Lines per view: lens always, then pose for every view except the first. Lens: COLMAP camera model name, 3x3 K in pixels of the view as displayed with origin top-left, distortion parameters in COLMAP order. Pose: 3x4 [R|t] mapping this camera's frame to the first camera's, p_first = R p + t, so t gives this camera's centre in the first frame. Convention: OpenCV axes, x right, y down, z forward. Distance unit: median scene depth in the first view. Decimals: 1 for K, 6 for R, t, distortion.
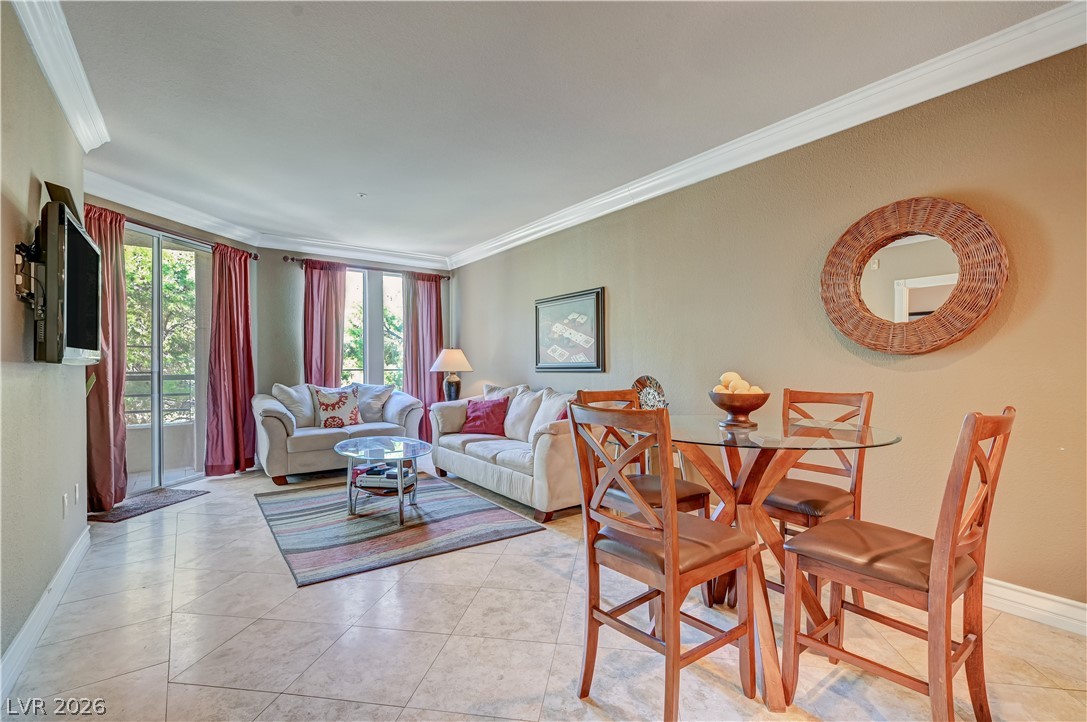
lens RADIAL K [[485.0, 0, 545.5], [0, 485.0, 366.9], [0, 0, 1]] dist [0.000656, -0.000070]
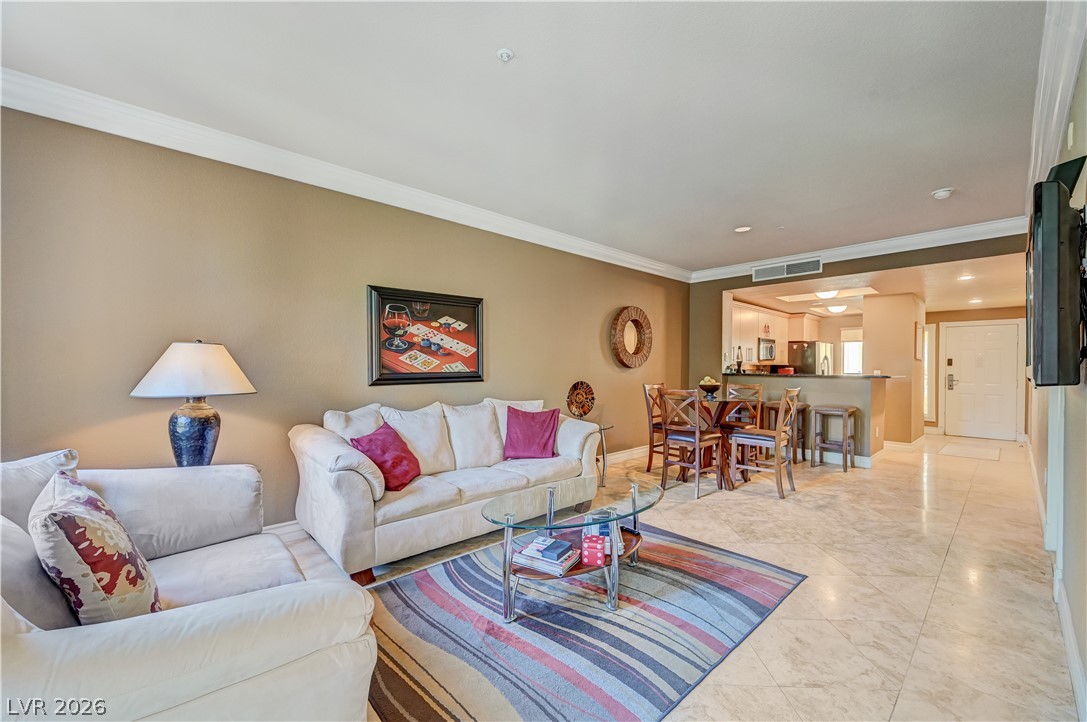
lens RADIAL K [[431.6, 0, 544.4], [0, 431.6, 368.1], [0, 0, 1]] dist [-0.002541, 0.000081]
pose [[-0.105506, -0.005044, 0.994406, -0.751355], [0.003290, 0.999980, 0.005422, -0.019555], [-0.994413, 0.003844, -0.105487, 0.893876]]
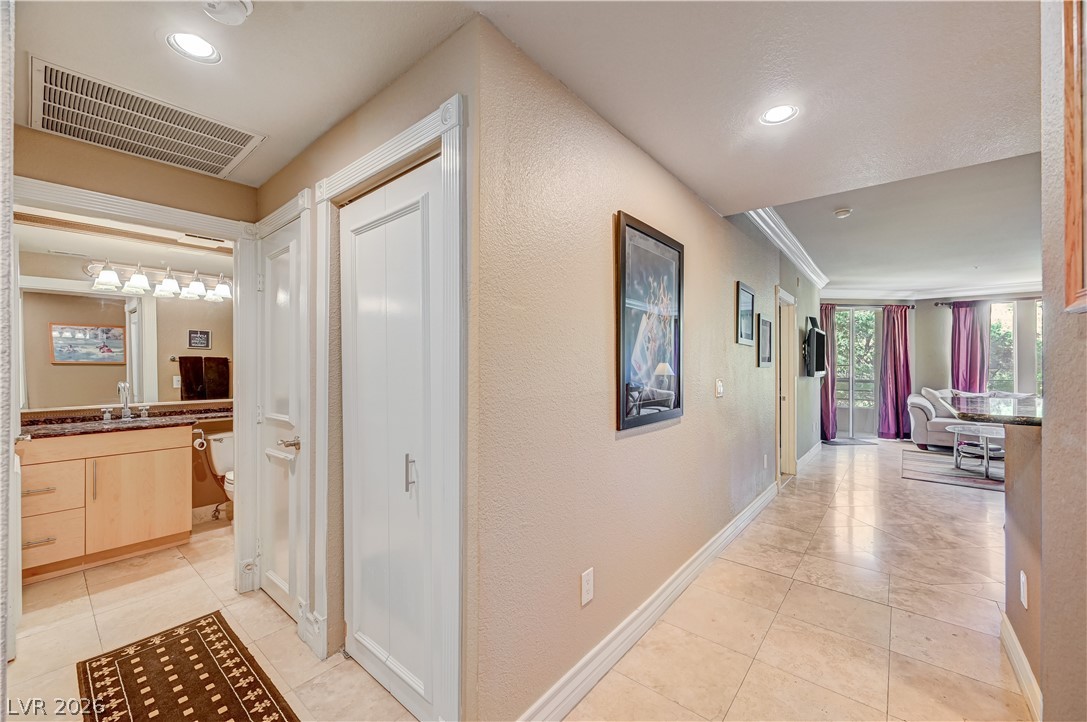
lens RADIAL K [[426.8, 0, 545.6], [0, 426.8, 359.4], [0, 0, 1]] dist [-0.001823, -0.000042]
pose [[0.240183, -0.012041, -0.970653, 0.531584], [-0.010923, 0.999826, -0.015106, -0.024870], [0.970666, 0.014231, 0.240009, -0.567826]]
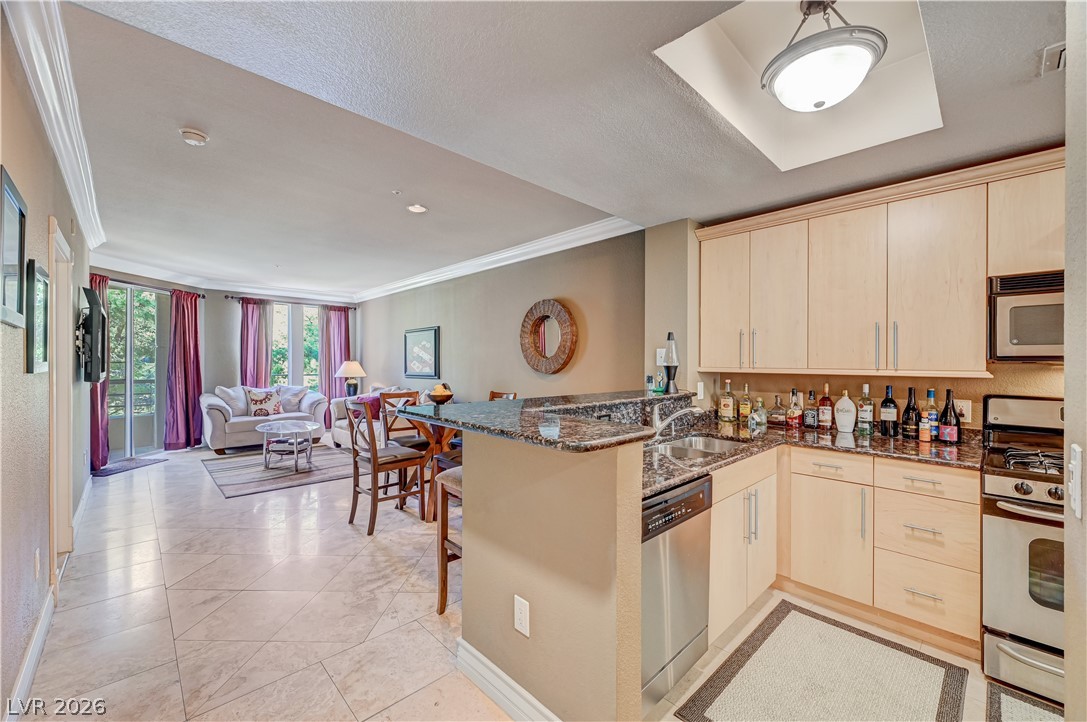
lens RADIAL K [[430.1, 0, 543.5], [0, 430.1, 362.5], [0, 0, 1]] dist [-0.000194, 0.000204]
pose [[0.991796, 0.002578, 0.127803, 0.260956], [-0.002054, 0.999989, -0.004235, -0.035504], [-0.127812, 0.003937, 0.991791, -0.426167]]
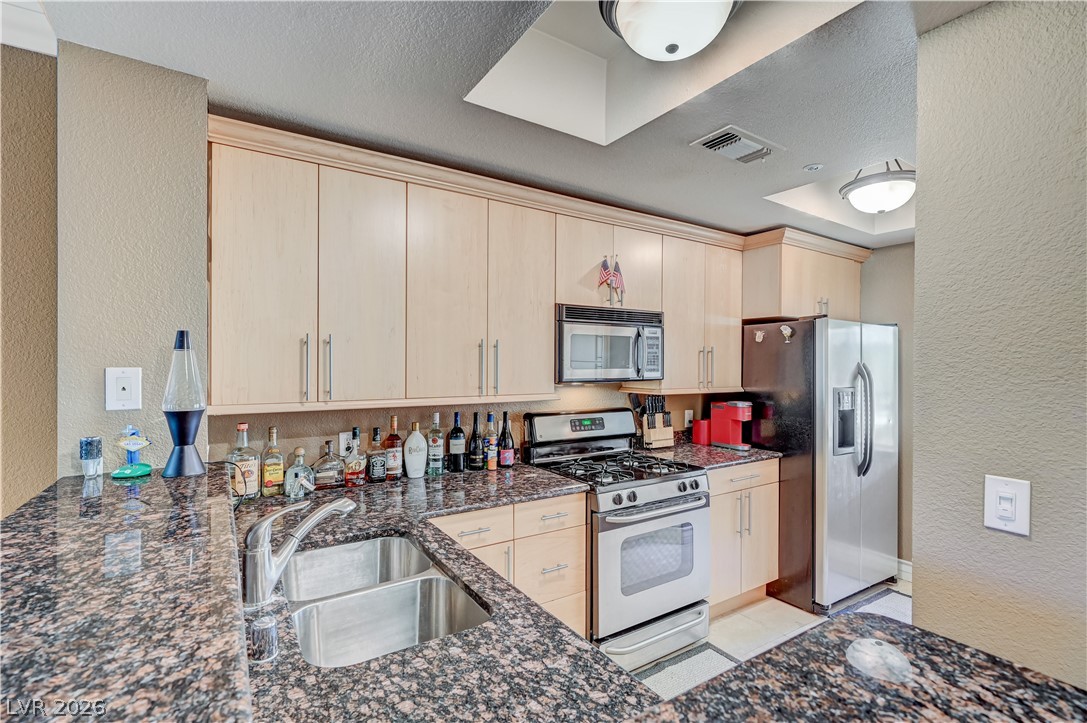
lens RADIAL K [[502.6, 0, 543.5], [0, 502.6, 361.5], [0, 0, 1]] dist [-0.002574, -0.000179]
pose [[0.056407, 0.003267, 0.998403, 0.230606], [0.007165, 0.999968, -0.003677, -0.060375], [-0.998382, 0.007361, 0.056382, -0.076772]]
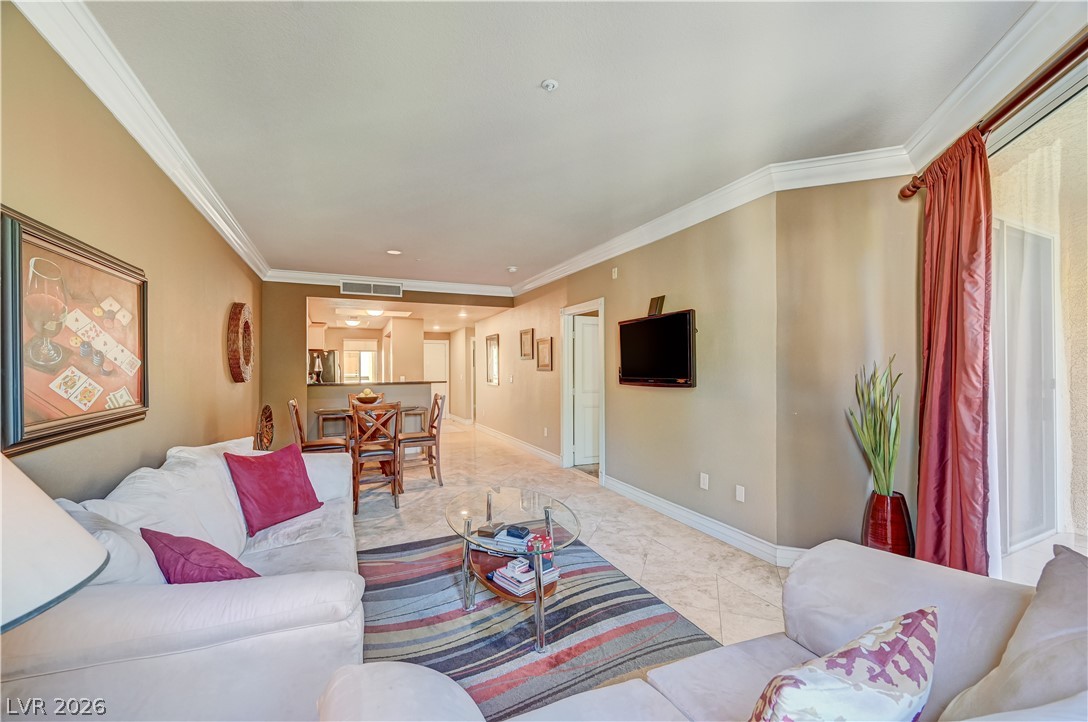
lens RADIAL K [[430.5, 0, 544.0], [0, 430.5, 362.5], [0, 0, 1]] dist [-0.000194, 0.000204]
pose [[-0.980898, 0.009432, 0.194293, -0.409709], [0.008934, 0.999954, -0.003441, -0.046145], [-0.194316, -0.001640, -0.980938, 1.298845]]
